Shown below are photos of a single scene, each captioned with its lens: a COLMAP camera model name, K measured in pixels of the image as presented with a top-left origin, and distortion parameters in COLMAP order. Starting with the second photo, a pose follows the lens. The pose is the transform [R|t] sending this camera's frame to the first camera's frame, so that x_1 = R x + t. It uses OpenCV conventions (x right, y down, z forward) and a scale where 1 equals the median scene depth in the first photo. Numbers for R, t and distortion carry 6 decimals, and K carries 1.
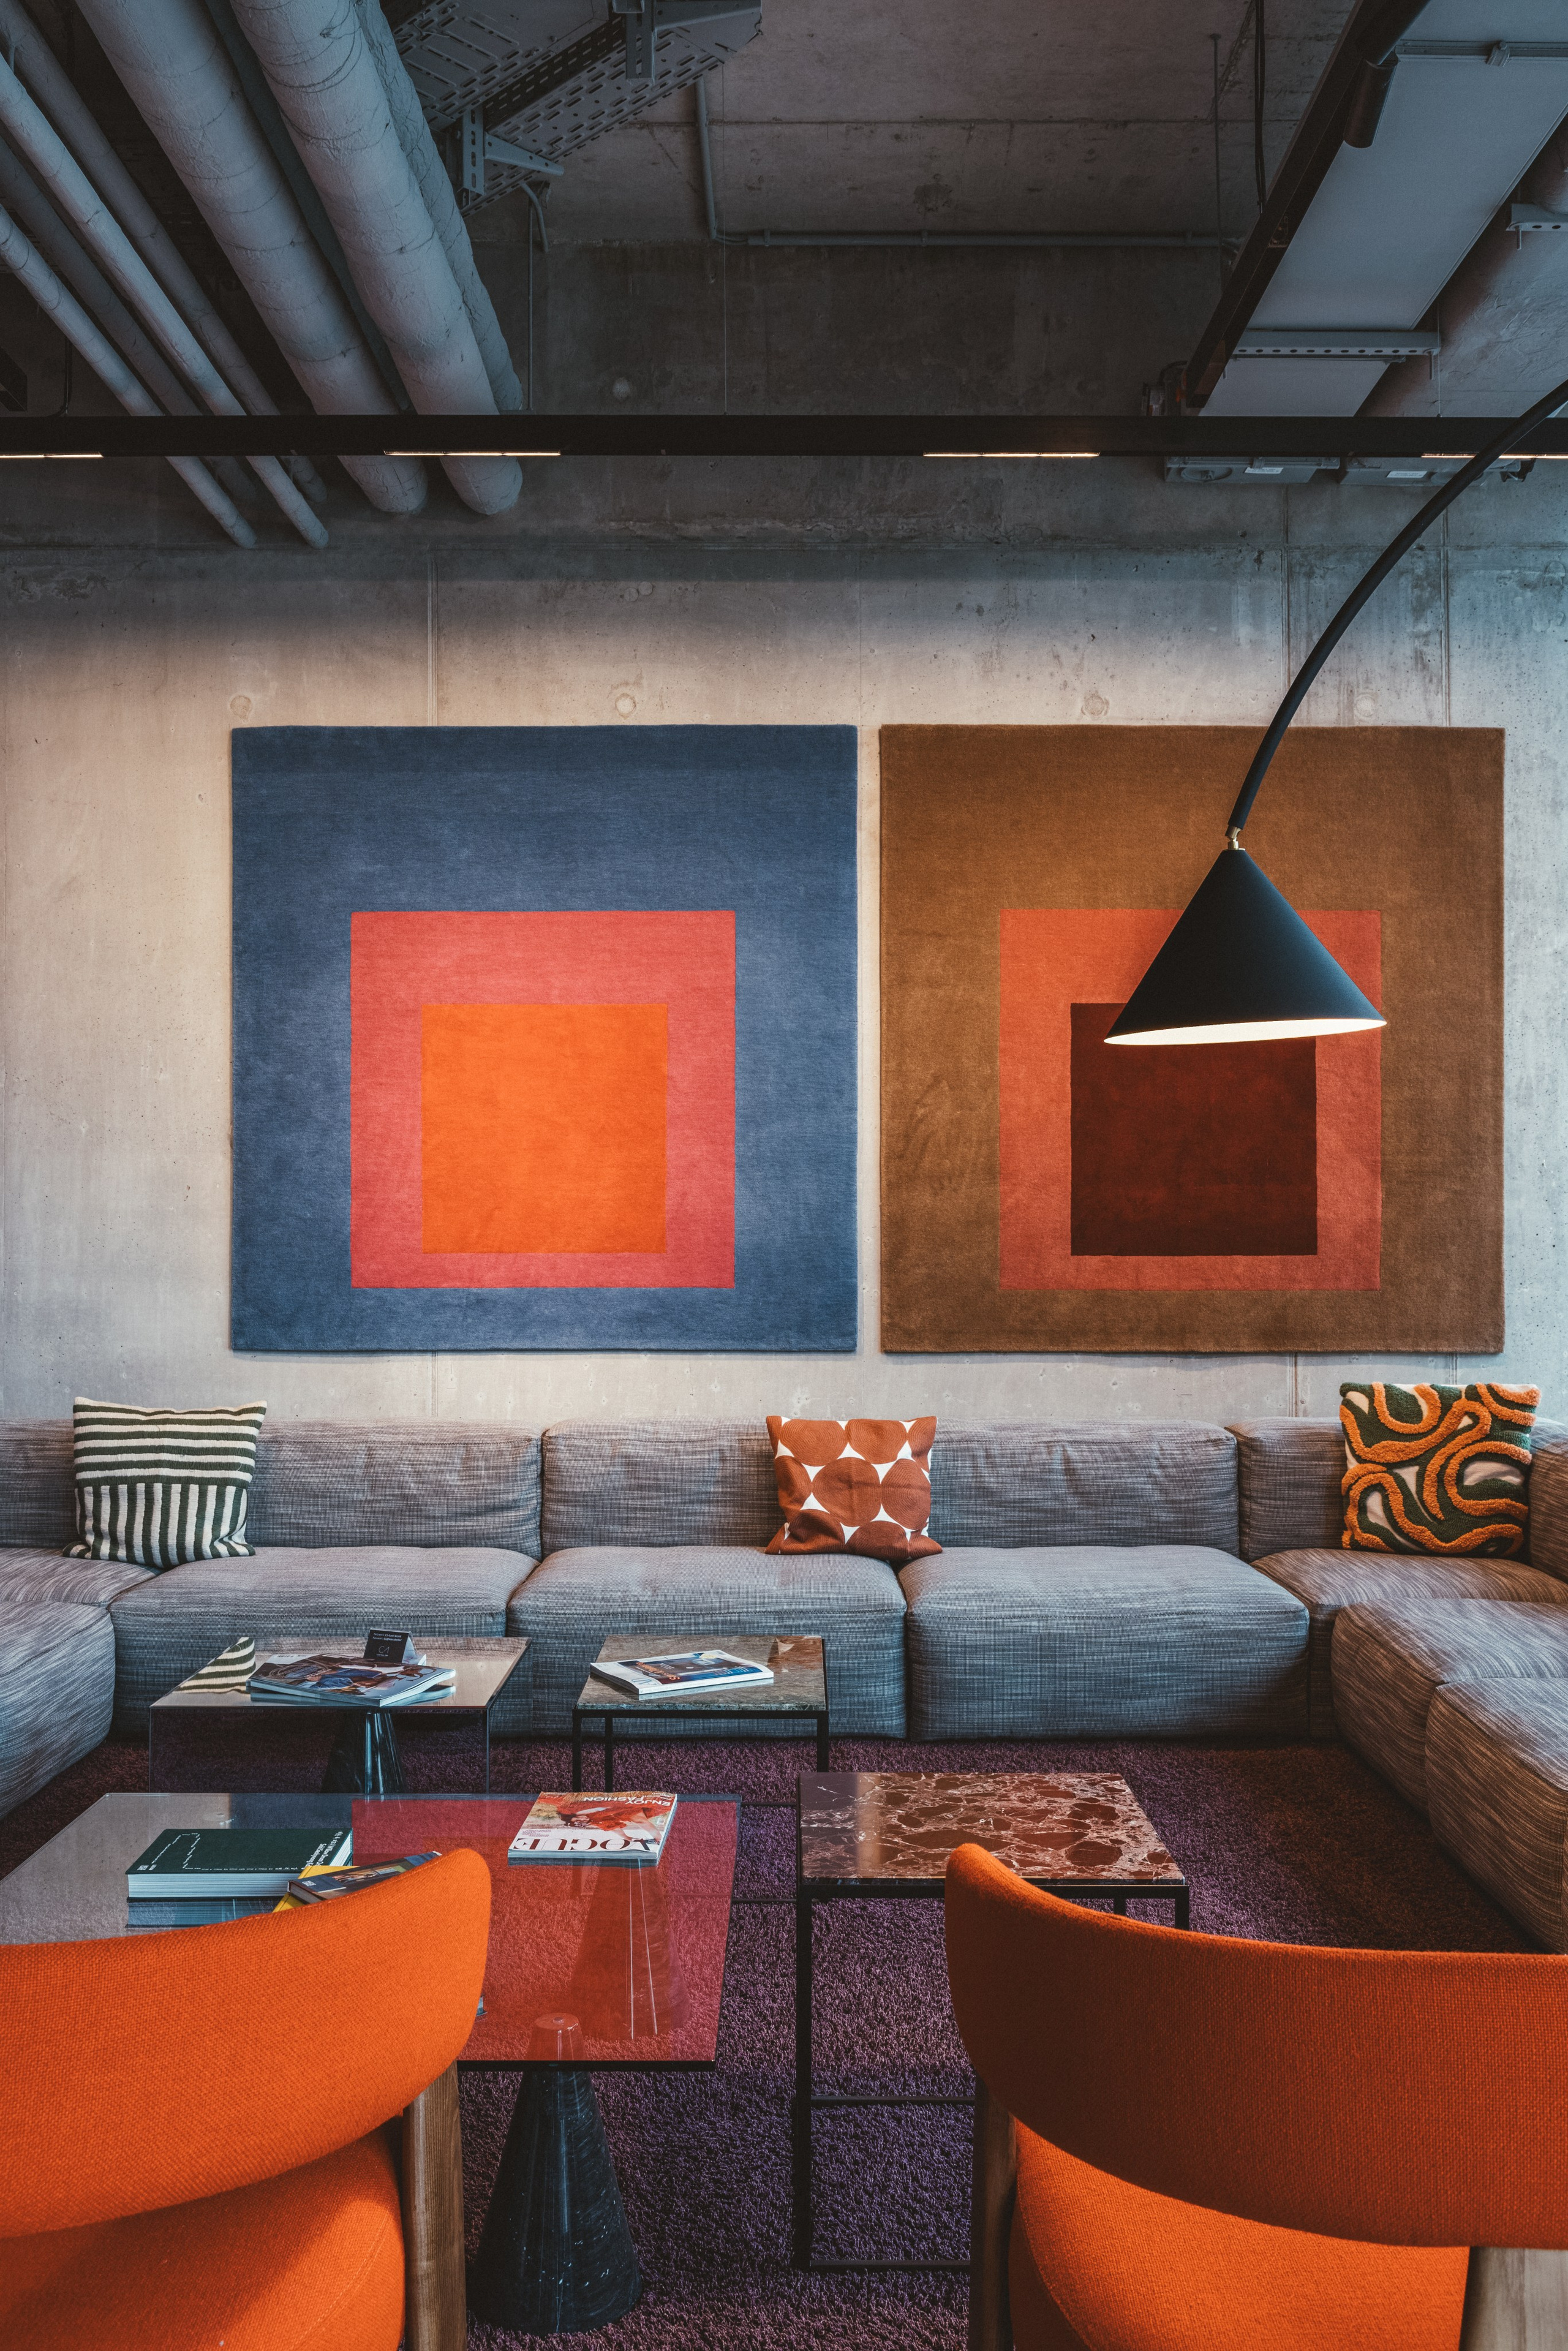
lens RADIAL K [[2080.4, 0, 745.8], [0, 2080.4, 1167.0], [0, 0, 1]] dist [-0.019794, -0.009961]
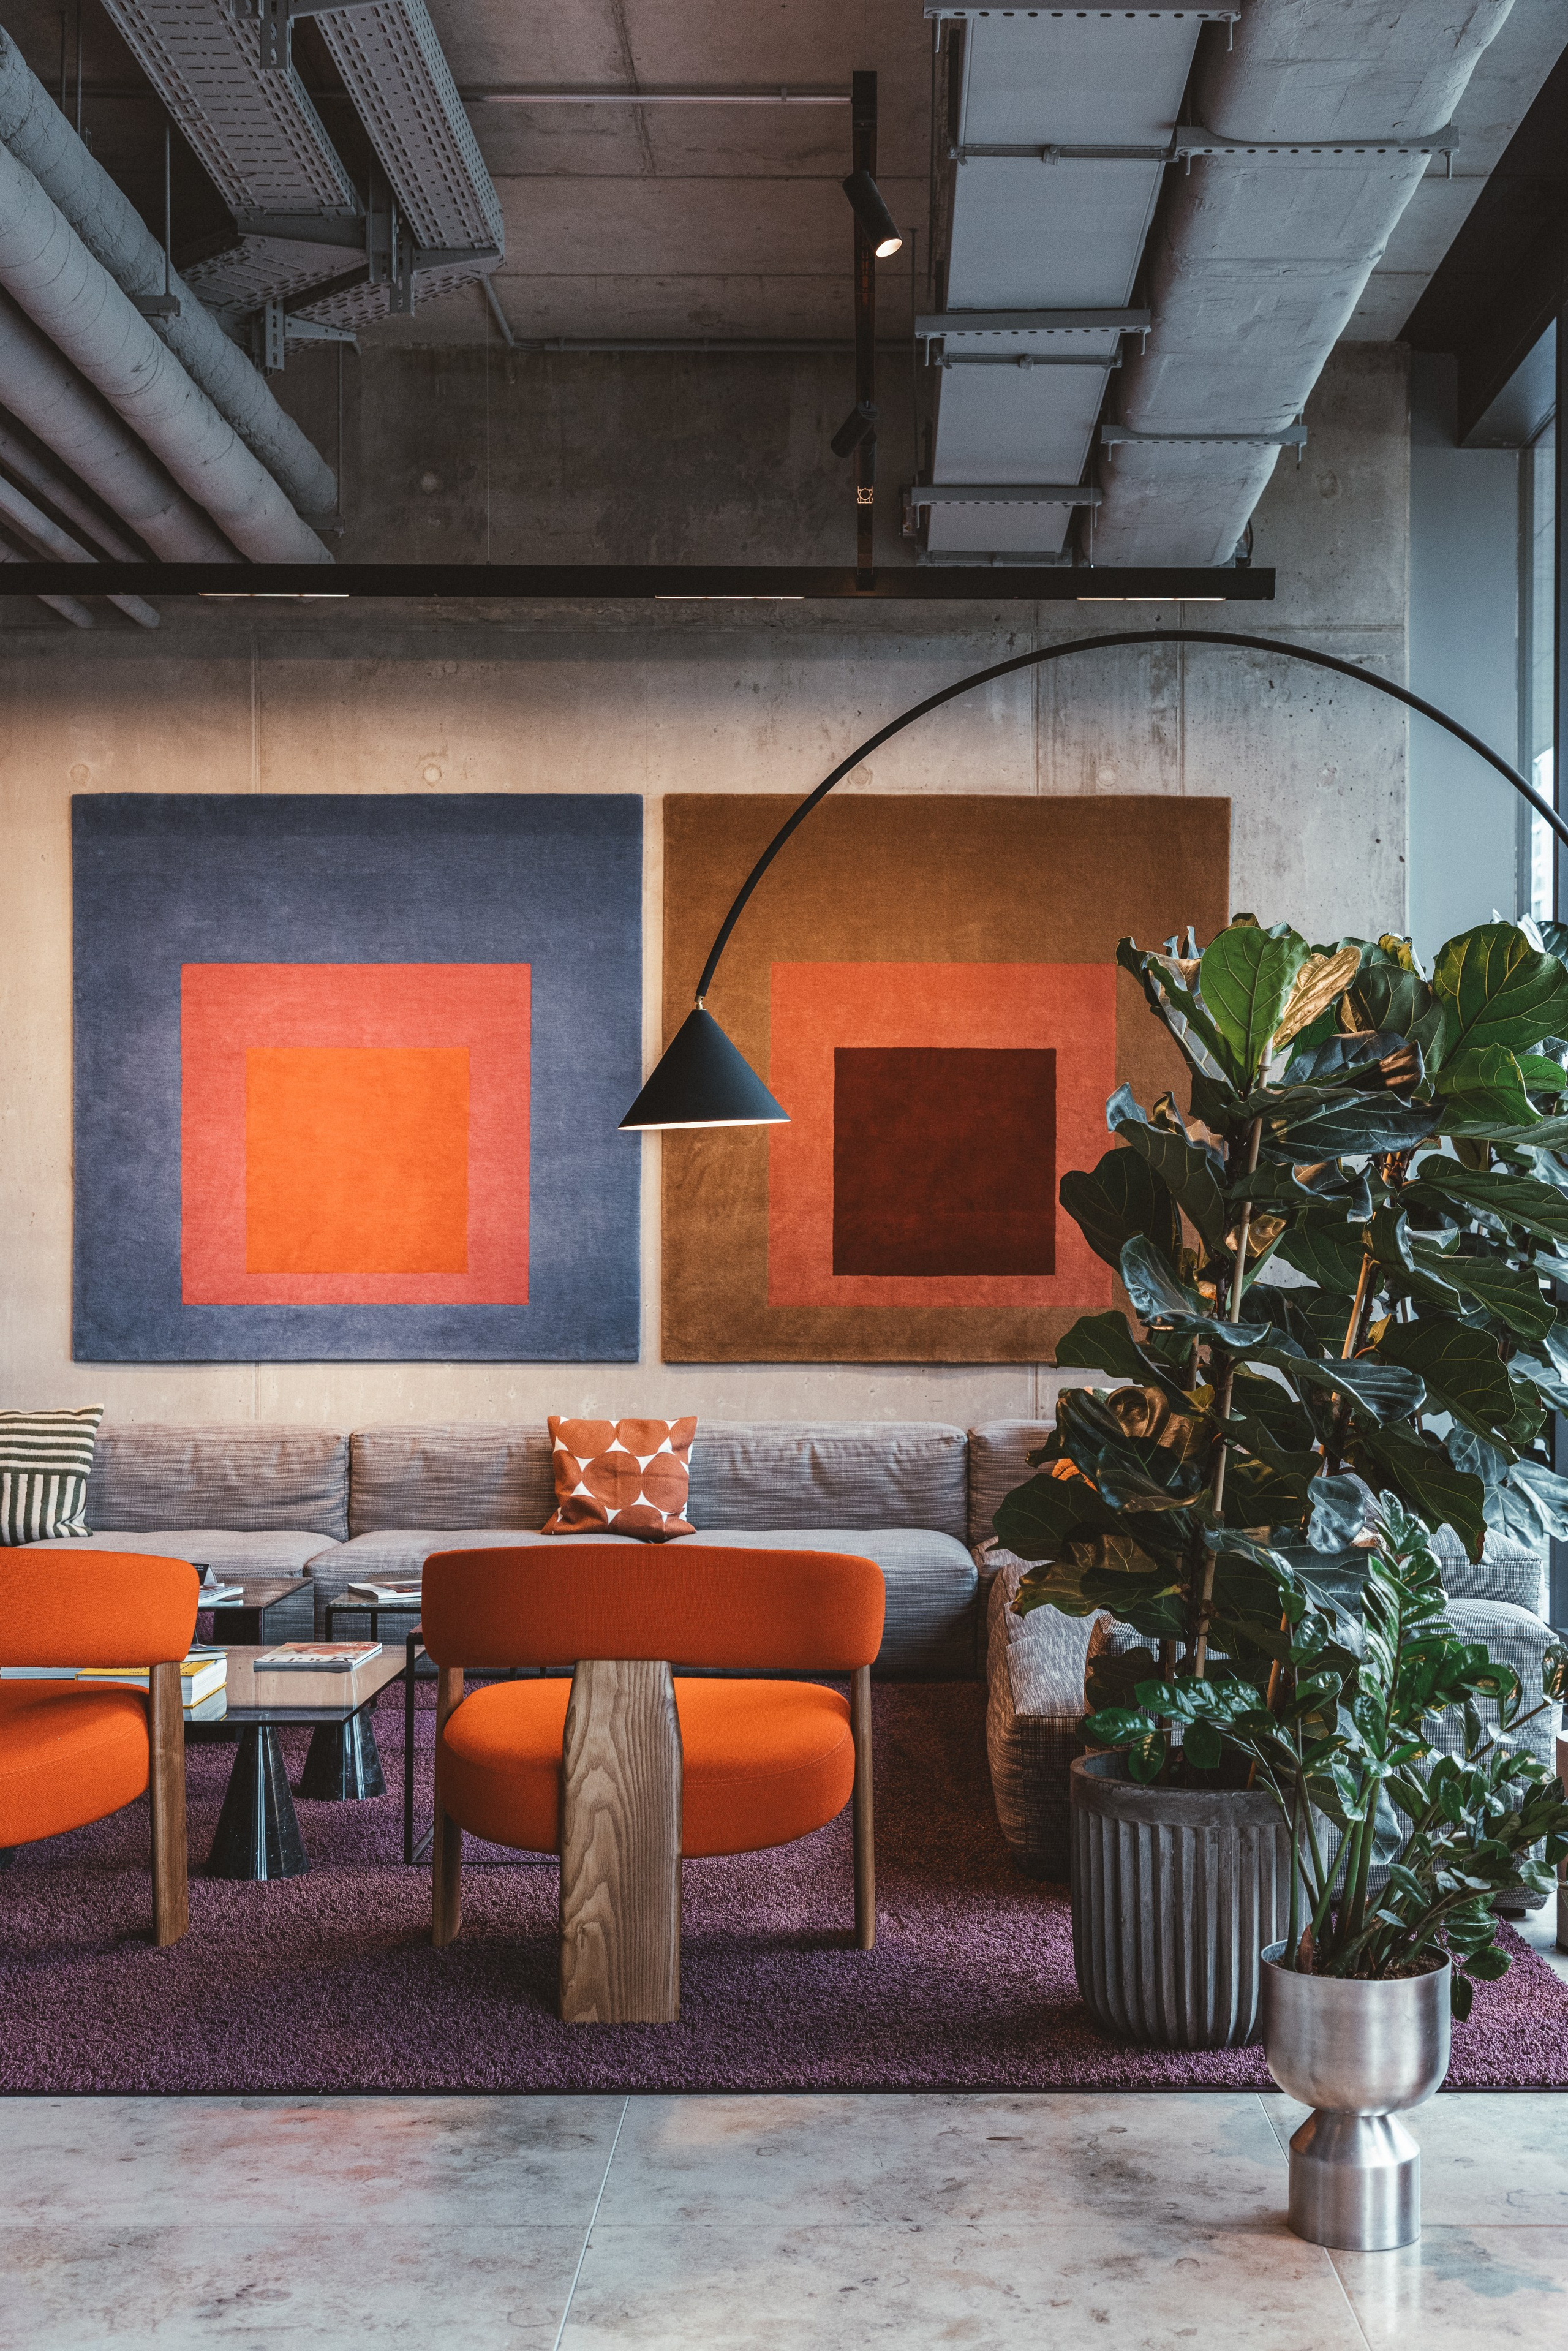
lens RADIAL K [[2882.6, 0, 897.7], [0, 2882.6, 1255.6], [0, 0, 1]] dist [0.000993, 0.000000]
pose [[0.999928, 0.000818, 0.011984, 0.172115], [-0.001125, 0.999671, 0.025619, -0.007581], [-0.011959, -0.025631, 0.999600, -0.538259]]
